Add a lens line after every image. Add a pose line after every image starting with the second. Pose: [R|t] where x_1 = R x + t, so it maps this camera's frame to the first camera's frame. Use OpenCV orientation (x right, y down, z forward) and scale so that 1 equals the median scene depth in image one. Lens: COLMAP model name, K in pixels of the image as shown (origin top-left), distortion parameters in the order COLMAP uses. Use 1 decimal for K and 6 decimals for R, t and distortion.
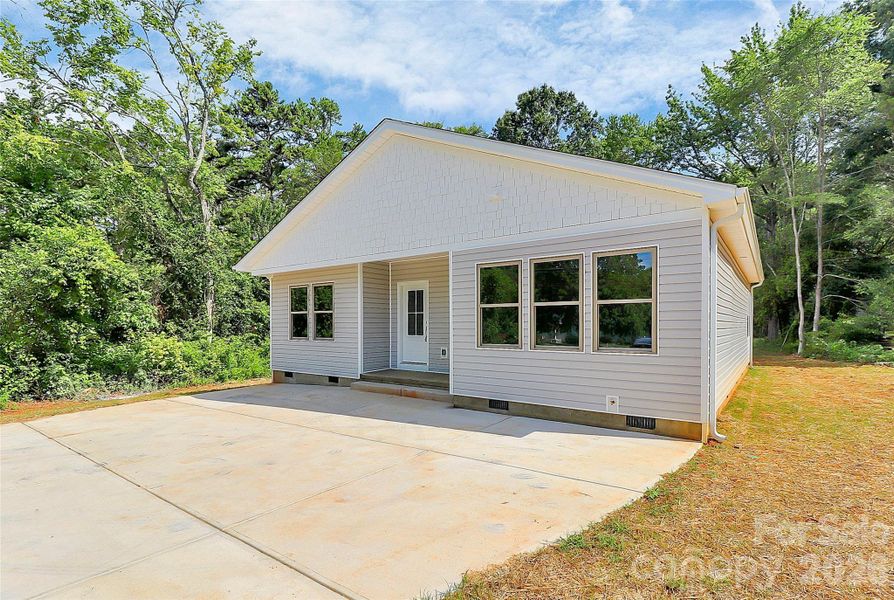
lens RADIAL K [[430.4, 0, 441.8], [0, 430.4, 295.8], [0, 0, 1]] dist [0.001298, -0.012053]
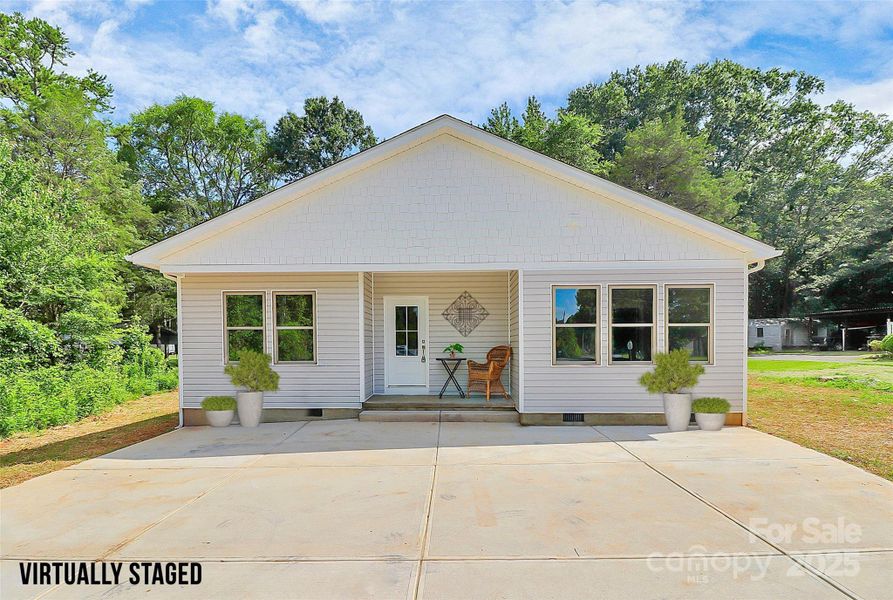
lens RADIAL K [[421.6, 0, 447.3], [0, 421.6, 346.4], [0, 0, 1]] dist [0.000916, -0.013430]
pose [[0.817468, -0.006310, 0.575940, -0.616159], [-0.034707, 0.997583, 0.060191, 0.018173], [-0.574928, -0.069193, 0.815273, 0.275486]]
